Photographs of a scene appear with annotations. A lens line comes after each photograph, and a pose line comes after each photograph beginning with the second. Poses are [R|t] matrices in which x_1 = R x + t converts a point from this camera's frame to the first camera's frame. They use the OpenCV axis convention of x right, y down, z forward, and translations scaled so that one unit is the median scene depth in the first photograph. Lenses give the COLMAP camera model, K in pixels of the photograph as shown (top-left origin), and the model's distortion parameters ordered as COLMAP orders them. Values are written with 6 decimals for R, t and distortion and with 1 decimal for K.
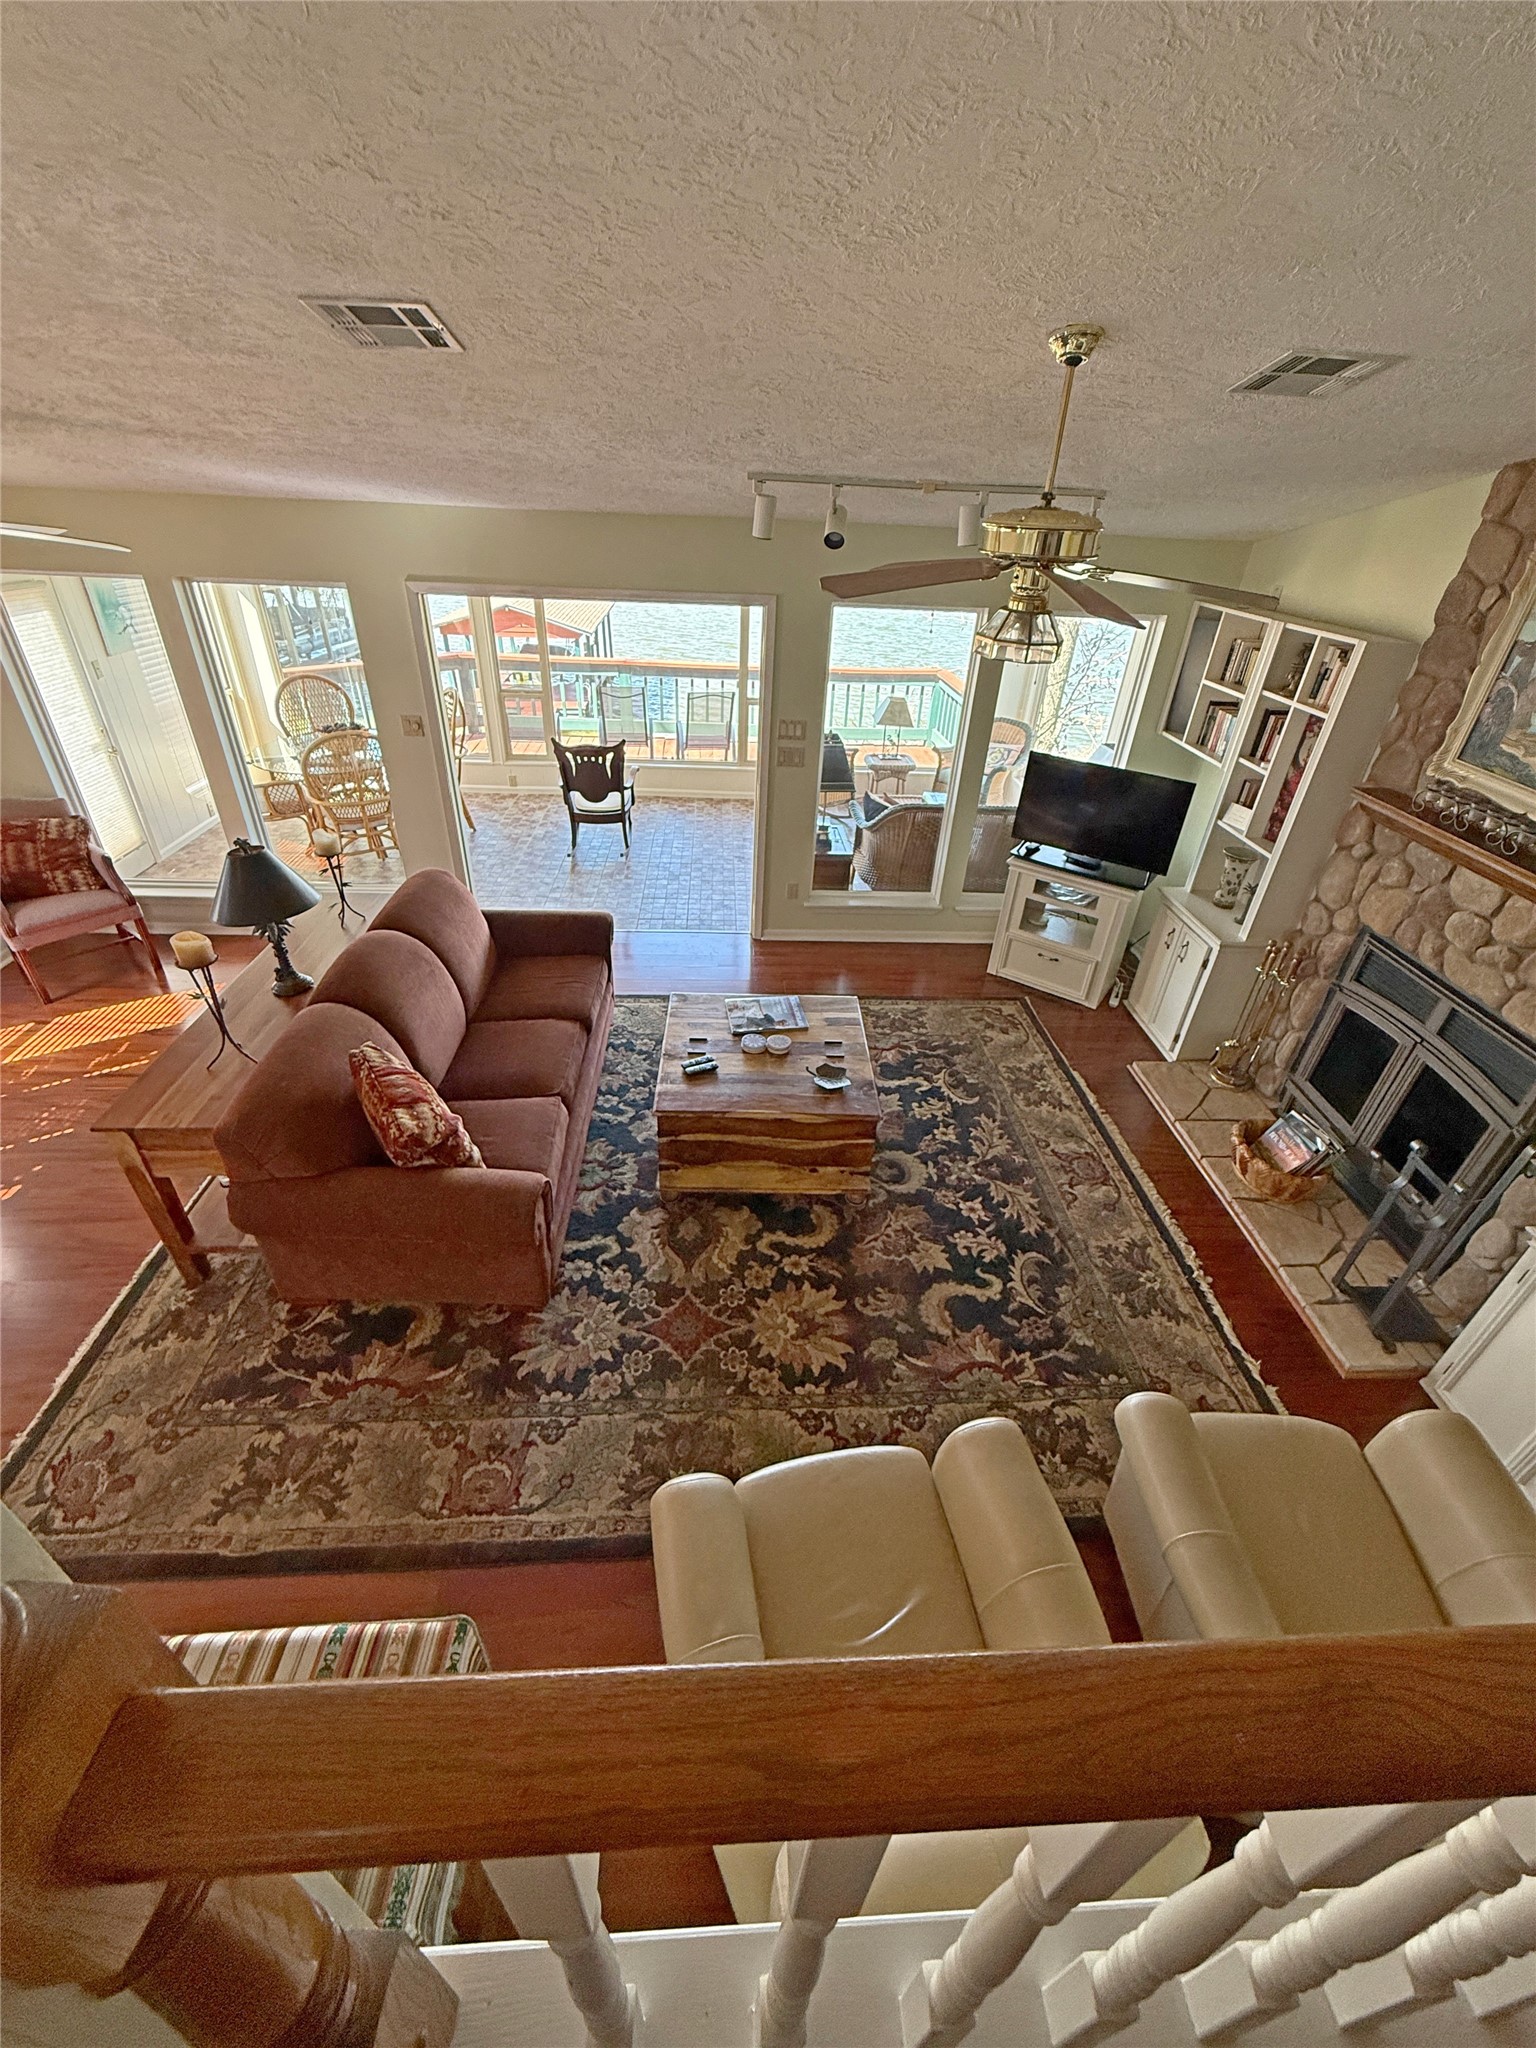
lens RADIAL K [[822.0, 0, 763.8], [0, 822.0, 1017.7], [0, 0, 1]] dist [-0.004446, -0.000189]
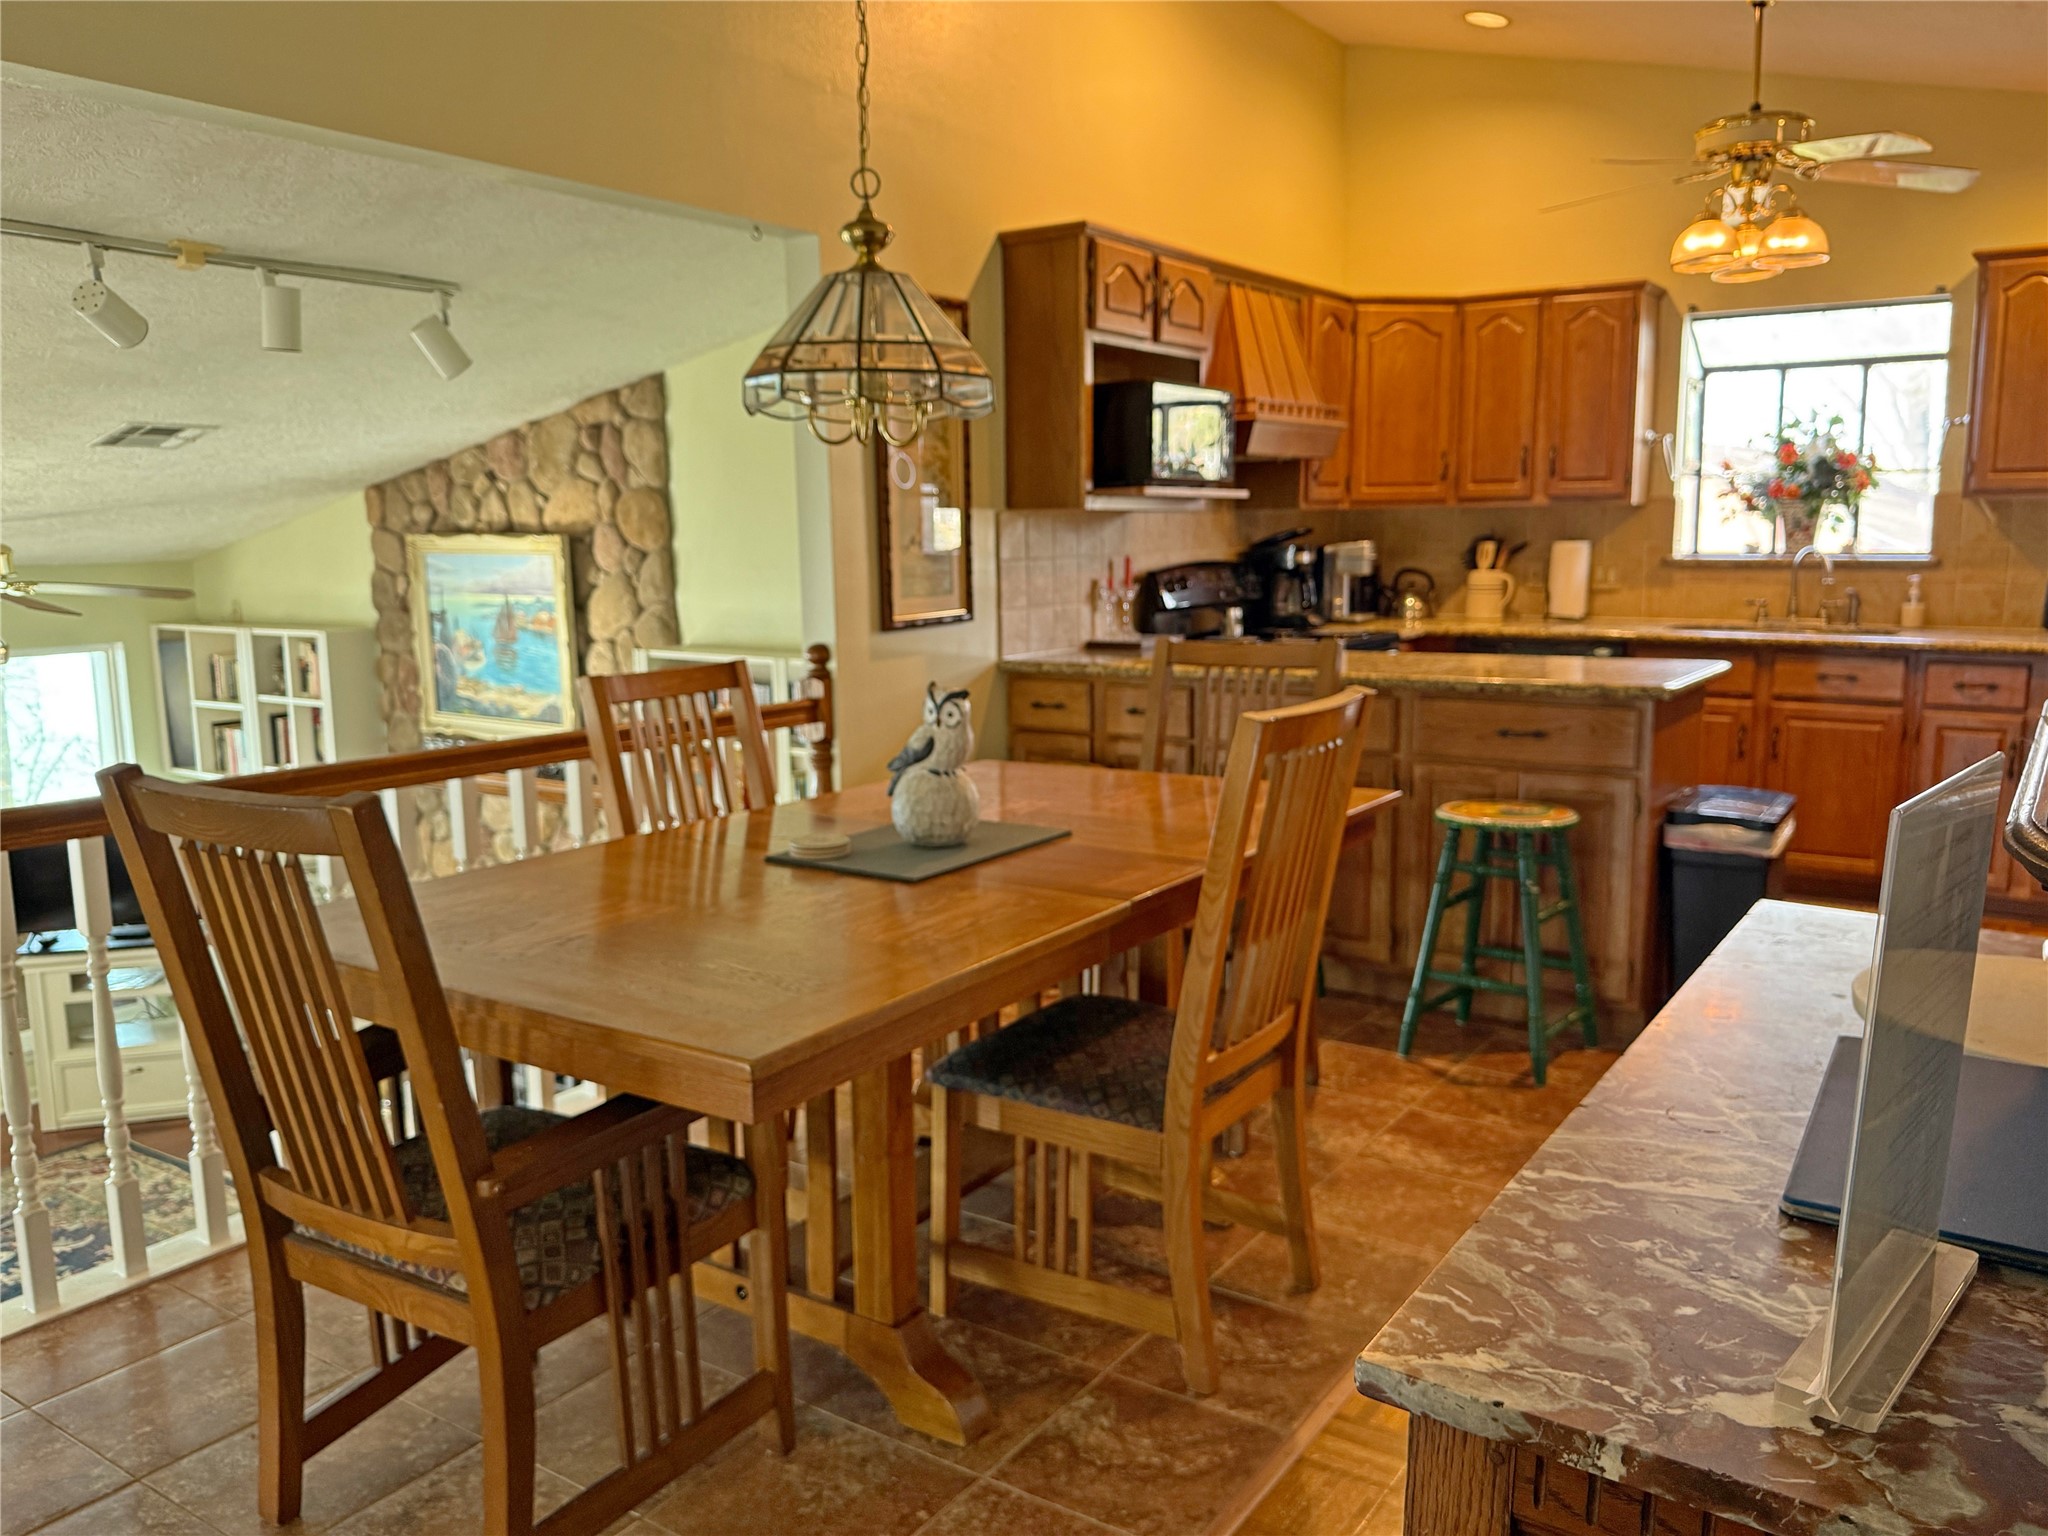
lens RADIAL K [[1582.5, 0, 1030.4], [0, 1582.5, 763.3], [0, 0, 1]] dist [0.011013, -0.033329]
pose [[0.600710, -0.167727, 0.781674, -0.317626], [0.465130, 0.868554, -0.171080, 0.437185], [-0.650232, 0.466350, 0.599764, -0.695202]]
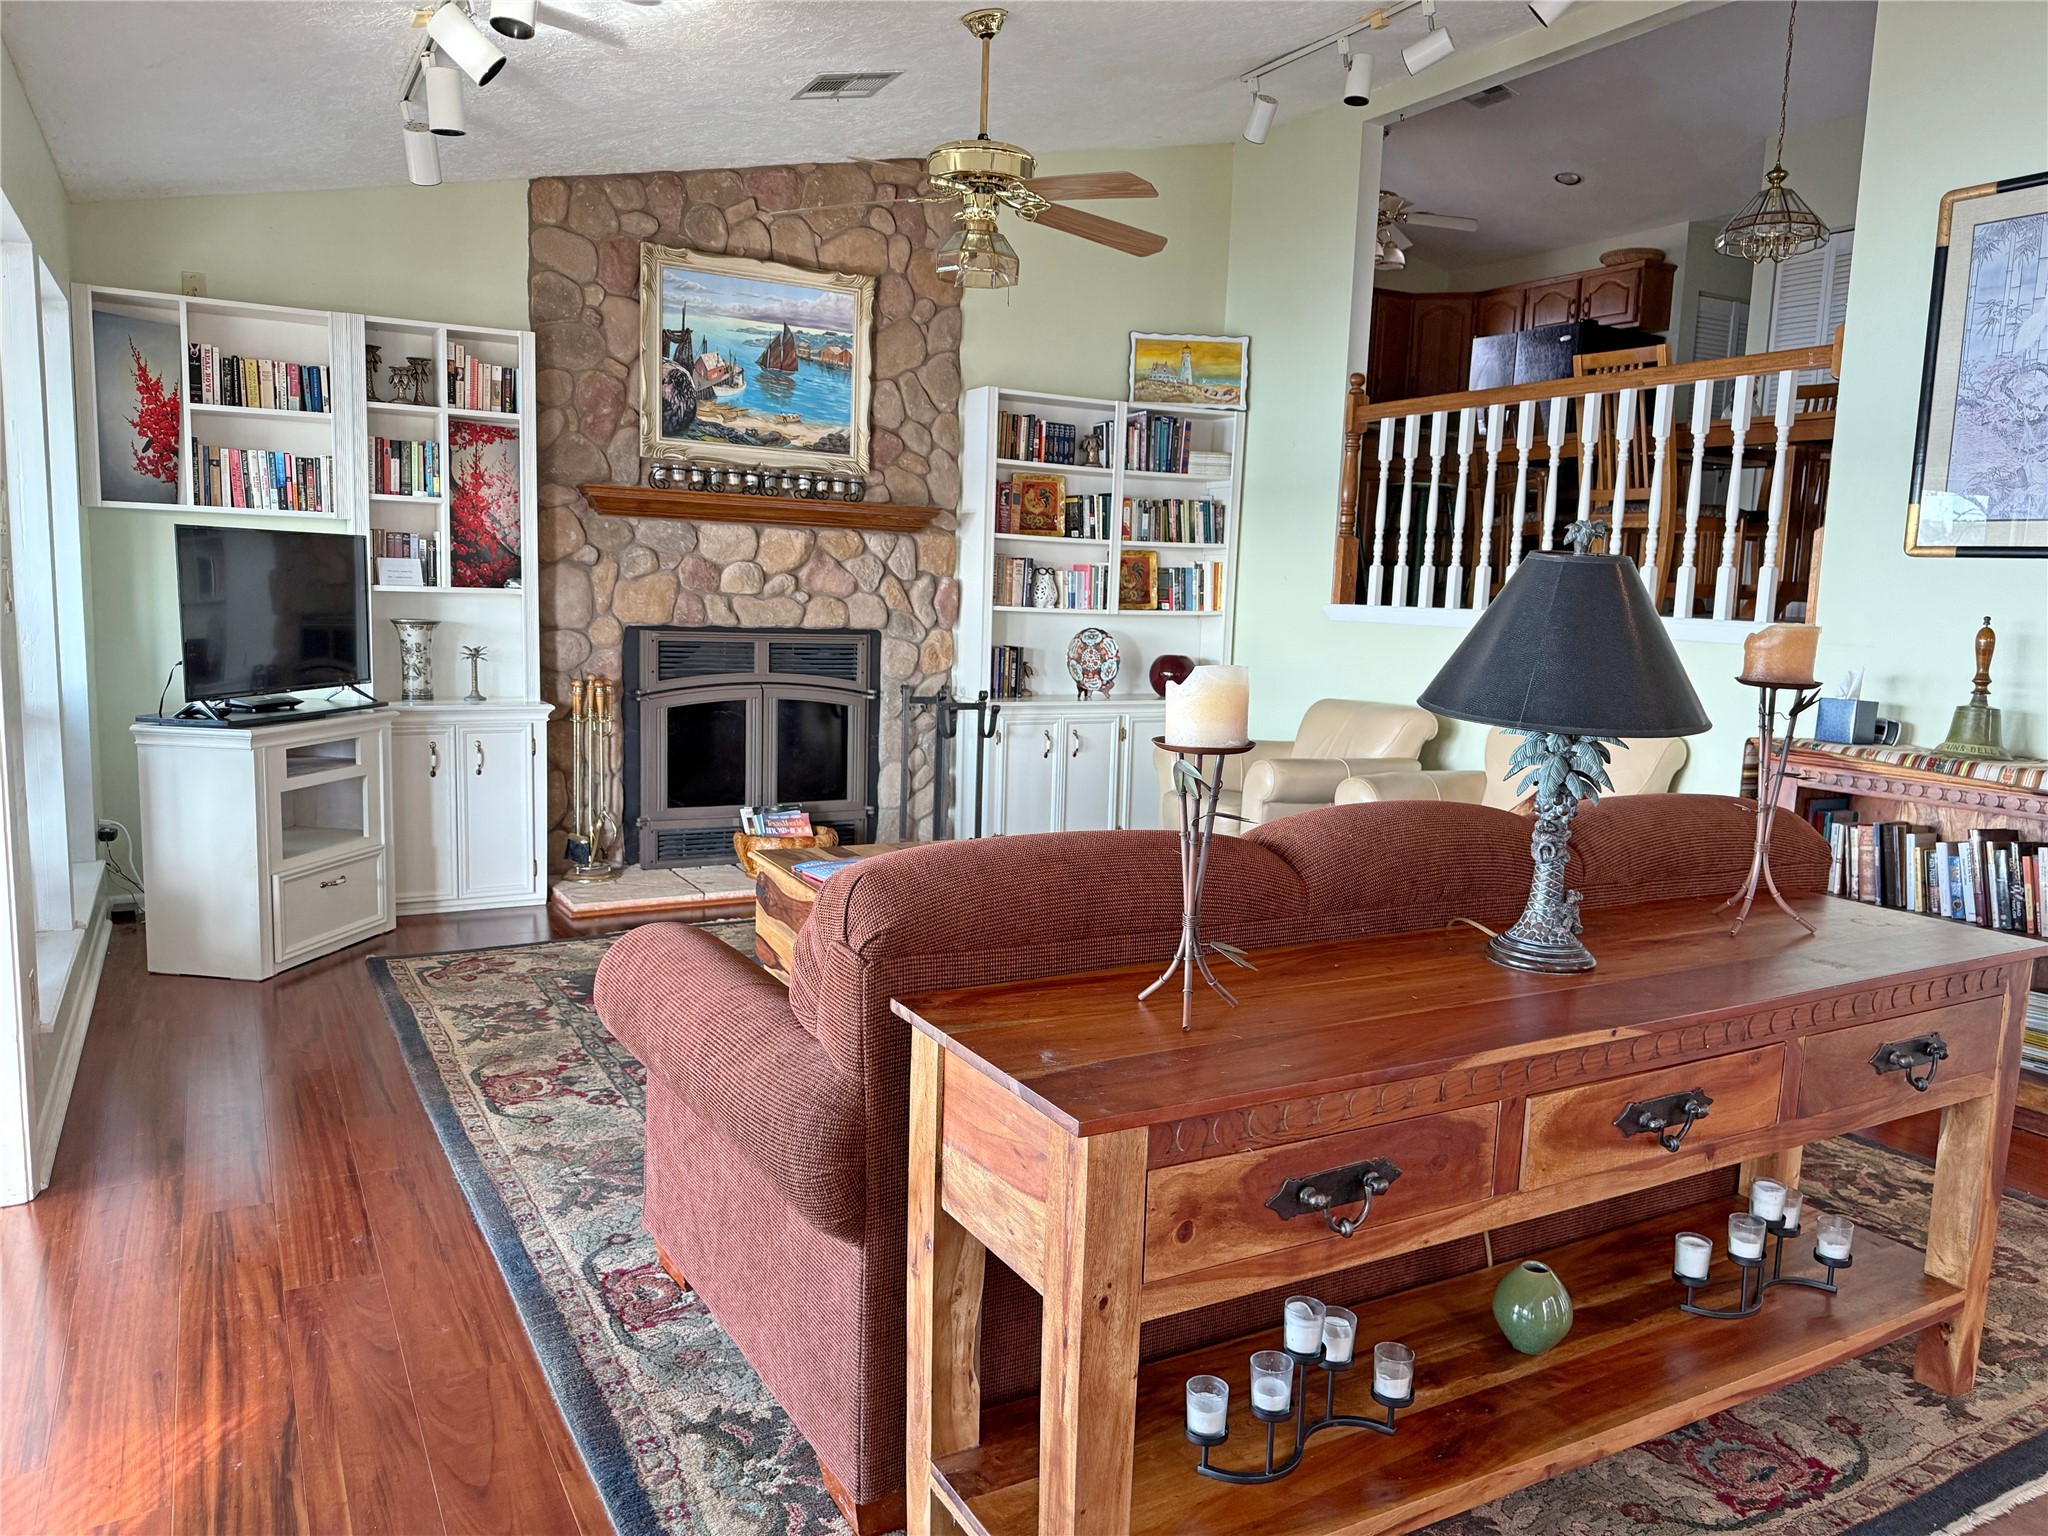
lens RADIAL K [[1440.8, 0, 1022.2], [0, 1440.8, 776.8], [0, 0, 1]] dist [0.031269, -0.001242]
pose [[-0.431039, -0.182901, 0.883602, -0.993124], [0.443675, 0.809731, 0.384043, -0.432464], [-0.785722, 0.557569, -0.267877, 1.264097]]
